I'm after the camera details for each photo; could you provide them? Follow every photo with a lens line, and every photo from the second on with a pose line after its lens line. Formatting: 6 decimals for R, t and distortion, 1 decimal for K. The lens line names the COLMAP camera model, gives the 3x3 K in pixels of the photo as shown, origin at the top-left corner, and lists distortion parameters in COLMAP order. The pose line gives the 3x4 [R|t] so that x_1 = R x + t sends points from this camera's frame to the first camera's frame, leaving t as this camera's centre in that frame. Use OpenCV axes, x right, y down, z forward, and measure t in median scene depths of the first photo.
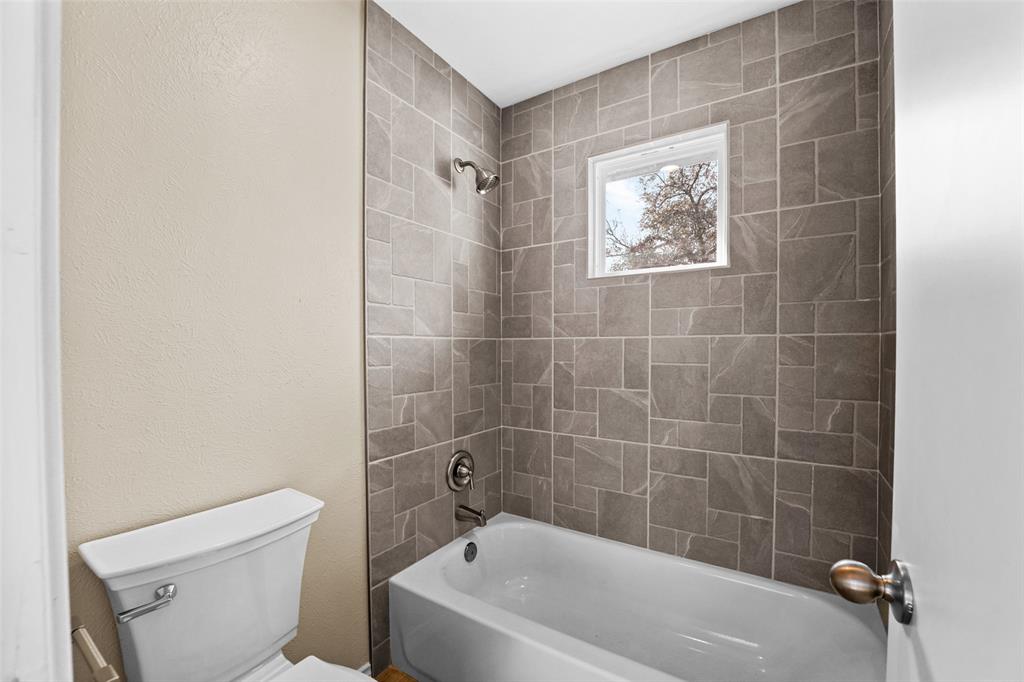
lens RADIAL K [[422.1, 0, 500.6], [0, 422.1, 350.5], [0, 0, 1]] dist [-0.019726, 0.000301]
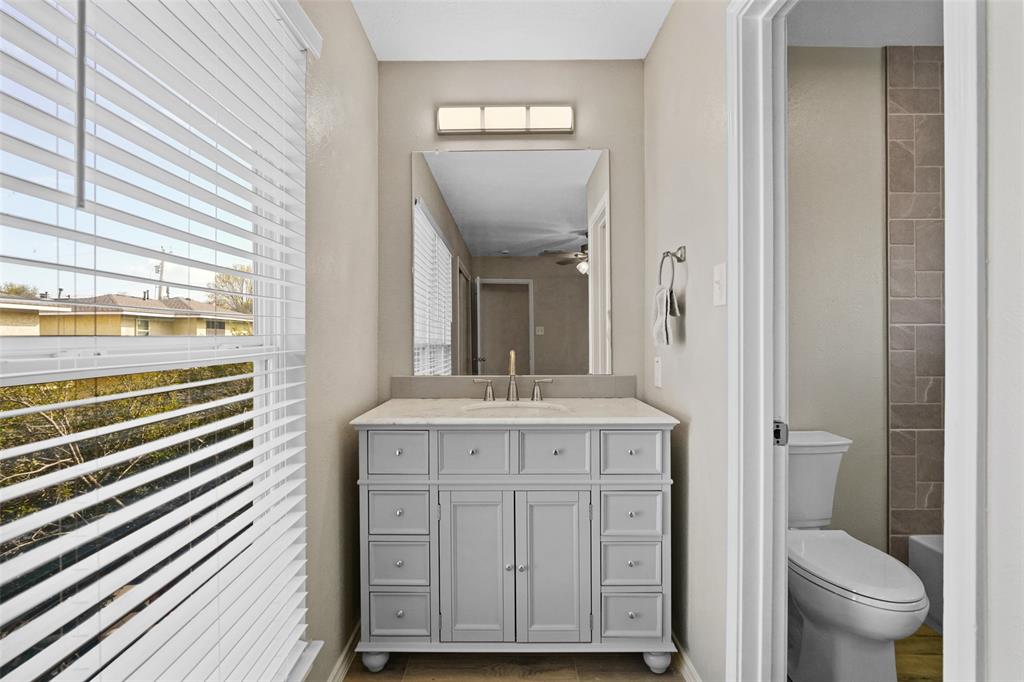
lens RADIAL K [[473.9, 0, 512.0], [0, 473.9, 341.0], [0, 0, 1]] dist [-0.016787, -0.000183]
pose [[0.552499, 0.005129, -0.833498, 0.206241], [-0.005655, 0.999981, 0.002405, 0.015339], [0.833494, 0.003385, 0.552517, -0.649645]]
